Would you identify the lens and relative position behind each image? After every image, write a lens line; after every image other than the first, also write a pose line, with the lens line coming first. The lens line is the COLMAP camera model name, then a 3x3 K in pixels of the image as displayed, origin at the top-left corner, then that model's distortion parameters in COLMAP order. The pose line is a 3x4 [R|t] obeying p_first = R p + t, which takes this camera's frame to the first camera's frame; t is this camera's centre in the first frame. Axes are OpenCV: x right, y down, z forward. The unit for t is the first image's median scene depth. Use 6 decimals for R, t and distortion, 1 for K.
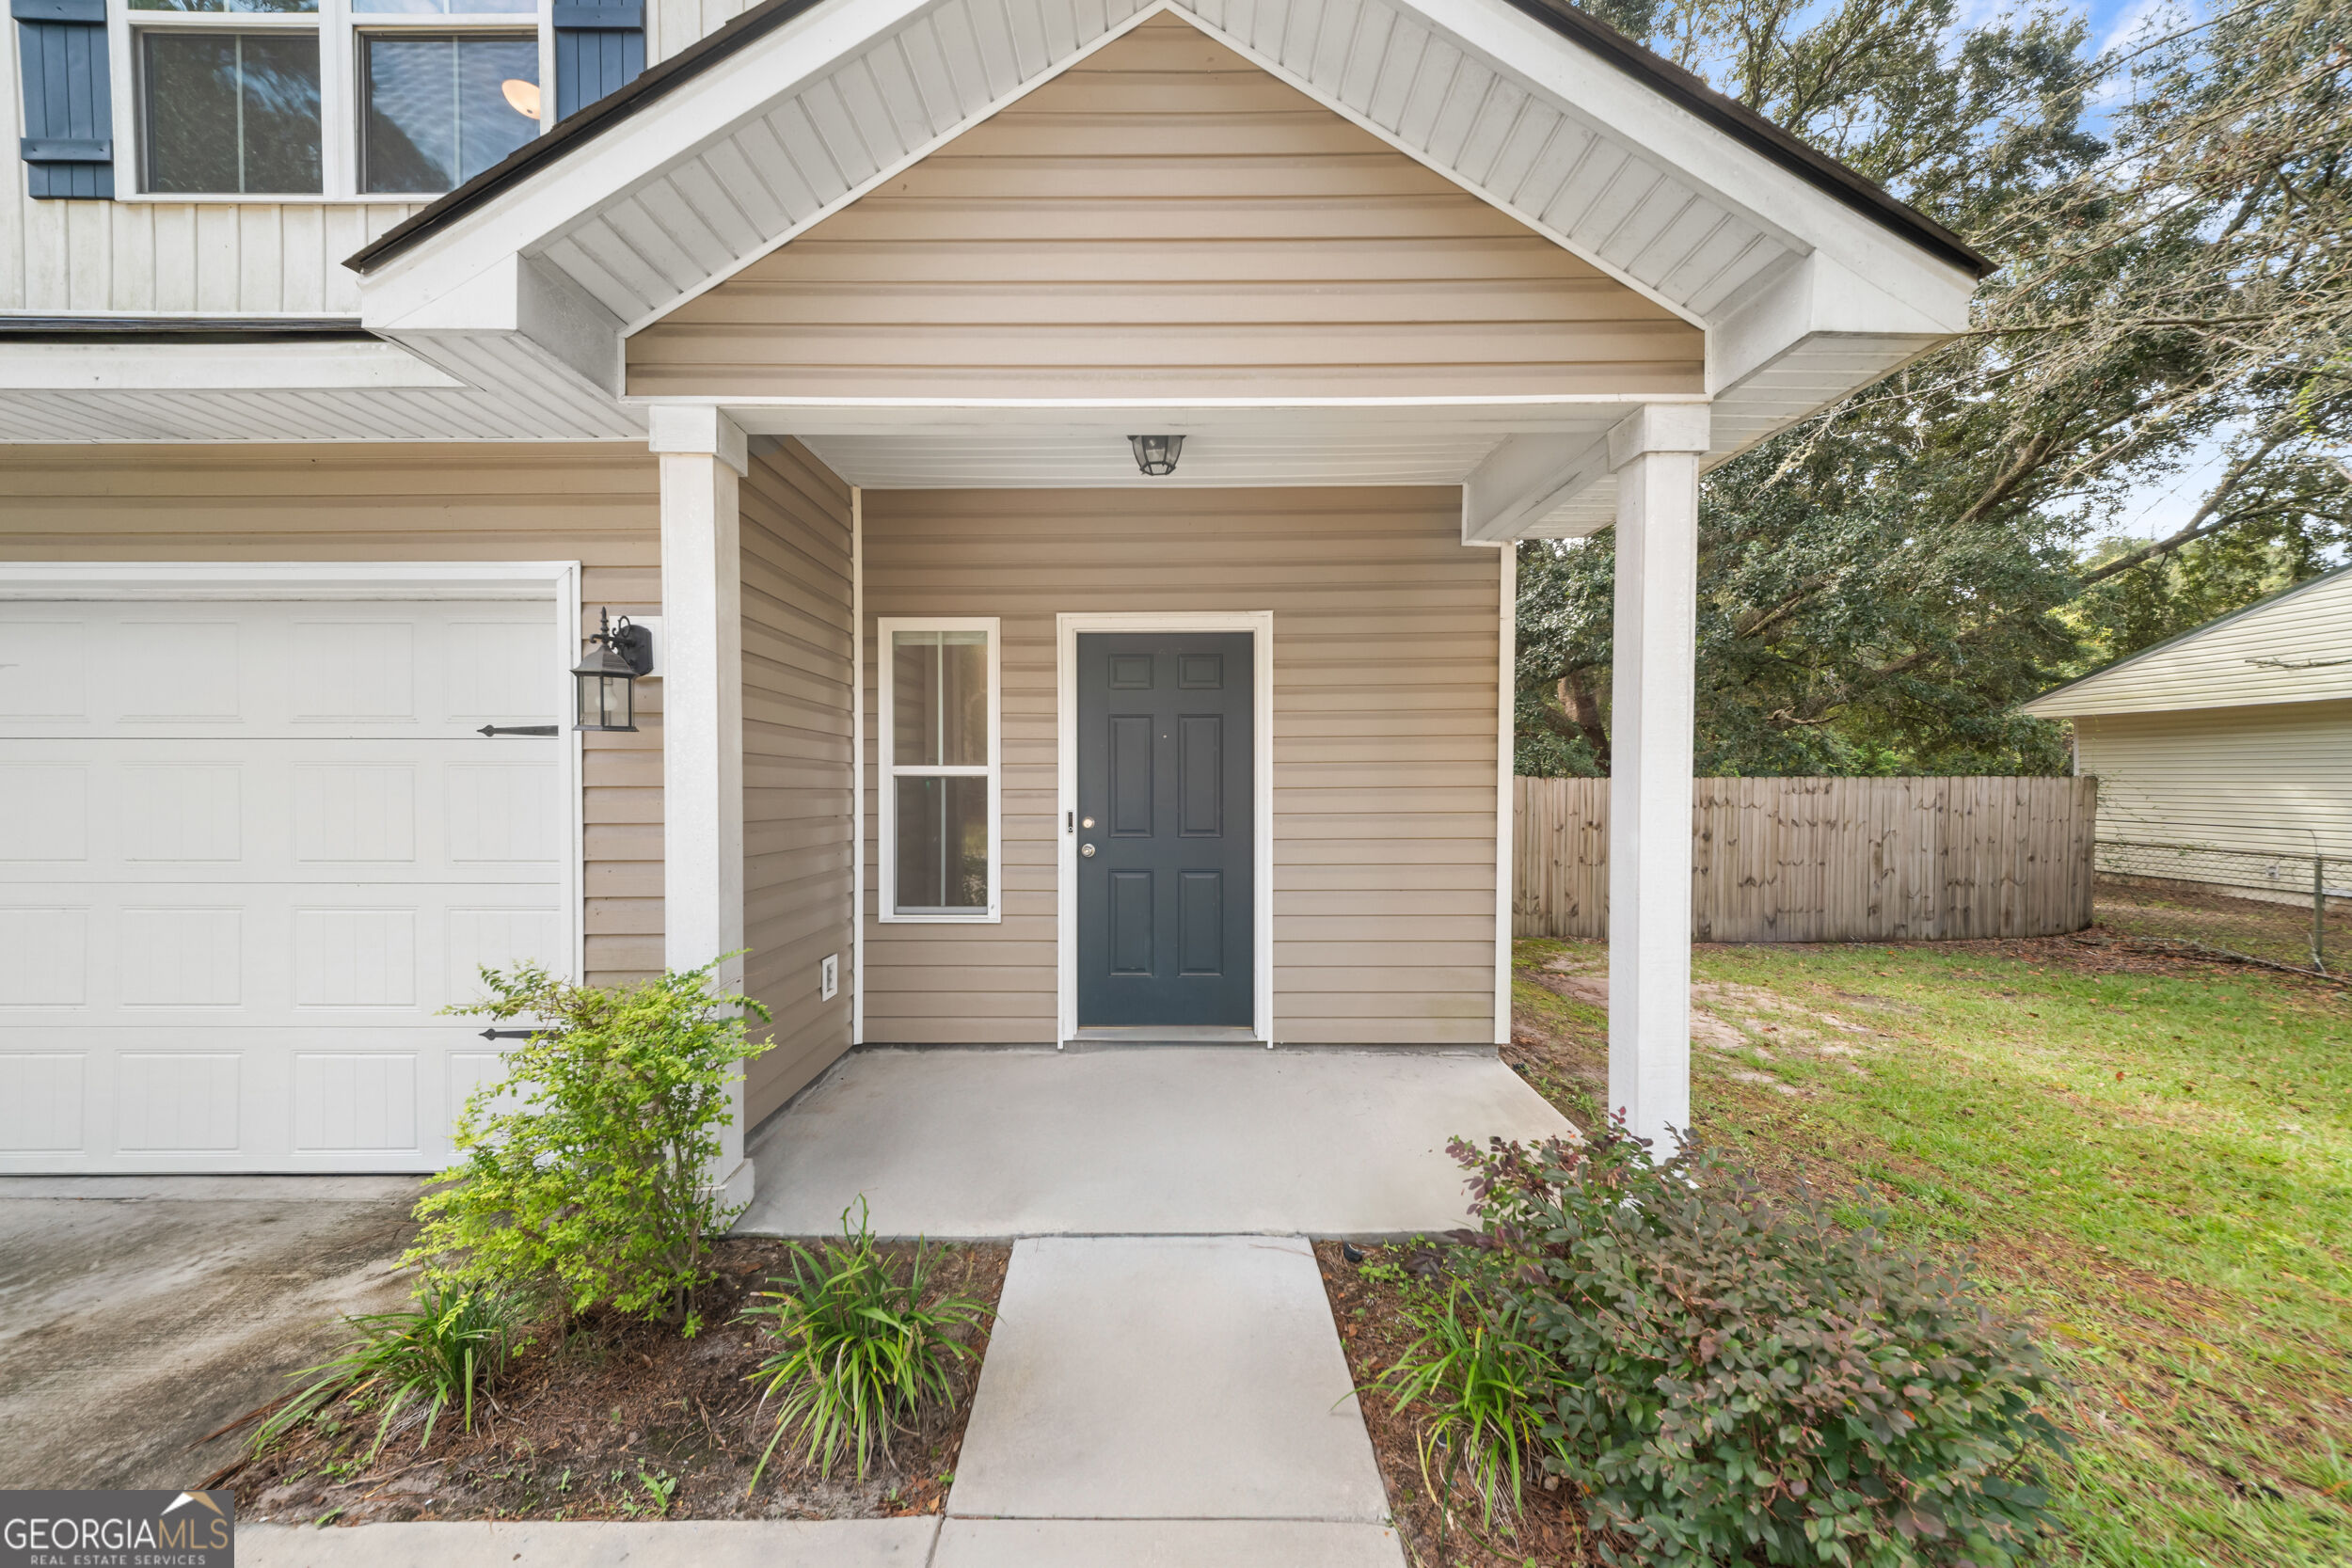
lens RADIAL K [[840.4, 0, 1176.0], [0, 840.4, 784.0], [0, 0, 1]] dist [0.017451, -0.000034]
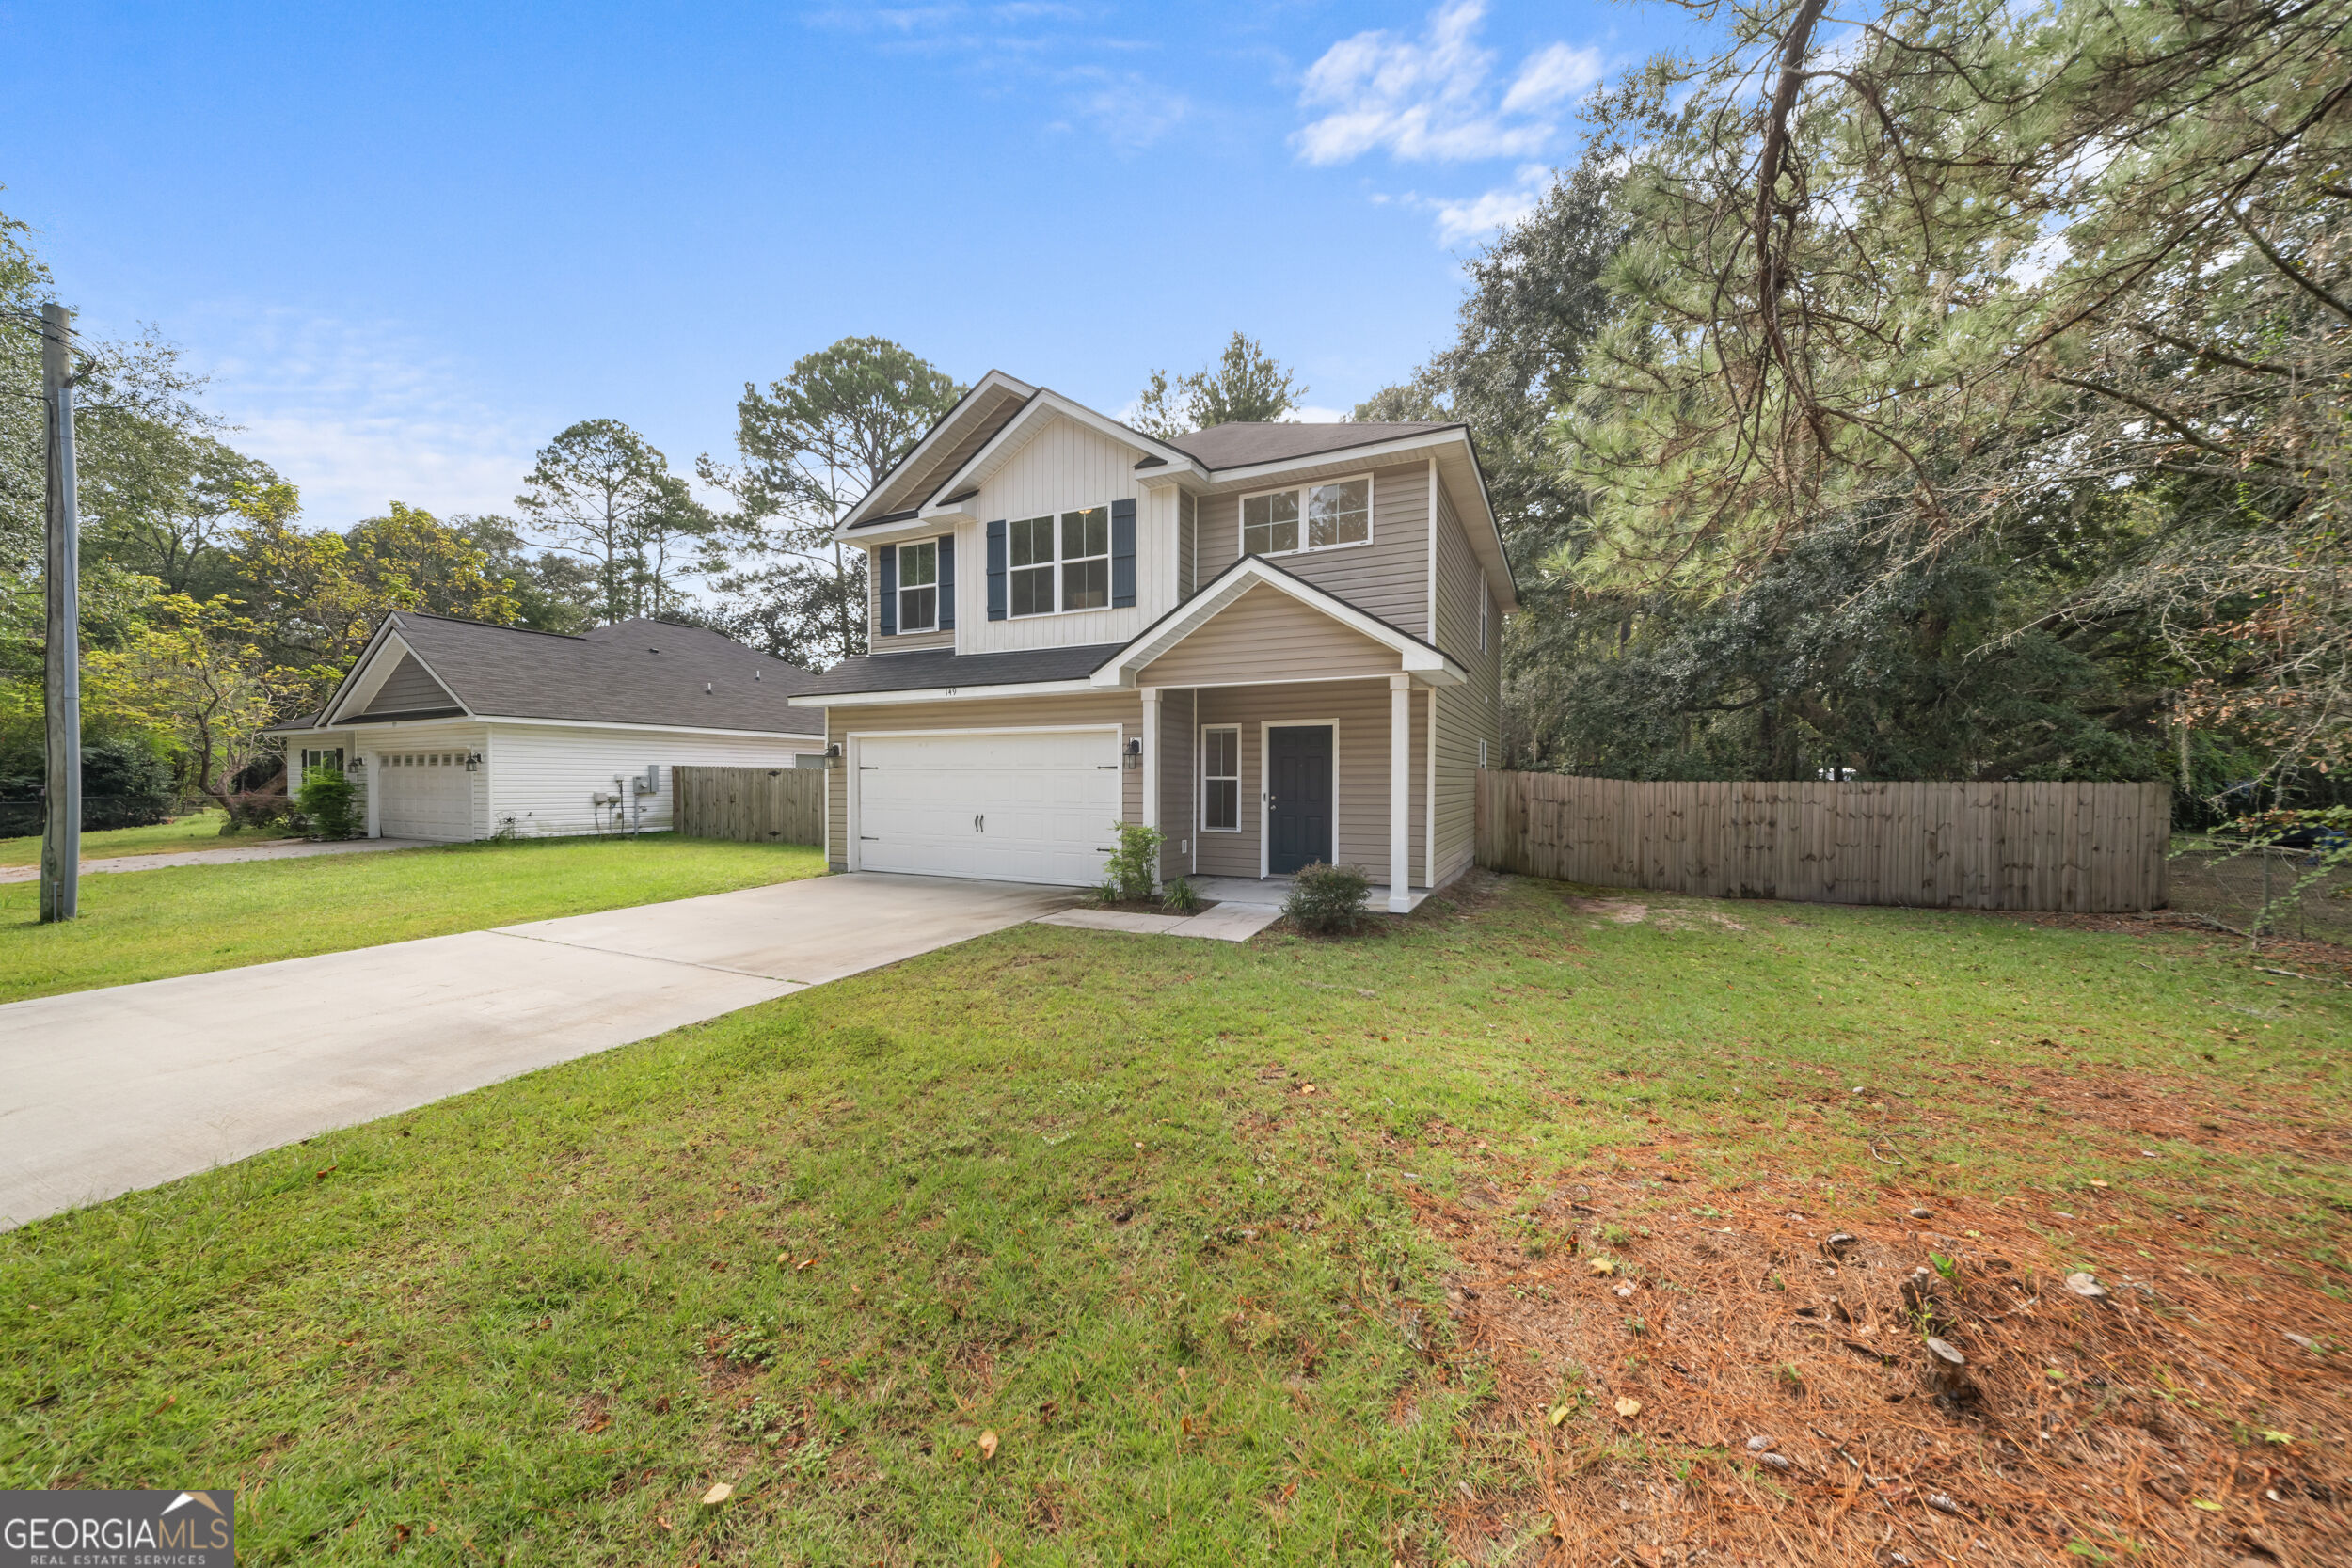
lens RADIAL K [[840.4, 0, 1176.0], [0, 840.4, 784.0], [0, 0, 1]] dist [0.017451, -0.000034]
pose [[0.909047, 0.005471, -0.416658, 0.733759], [-0.005666, 0.999984, 0.000769, 0.002260], [0.416656, 0.001661, 0.909063, -1.575189]]
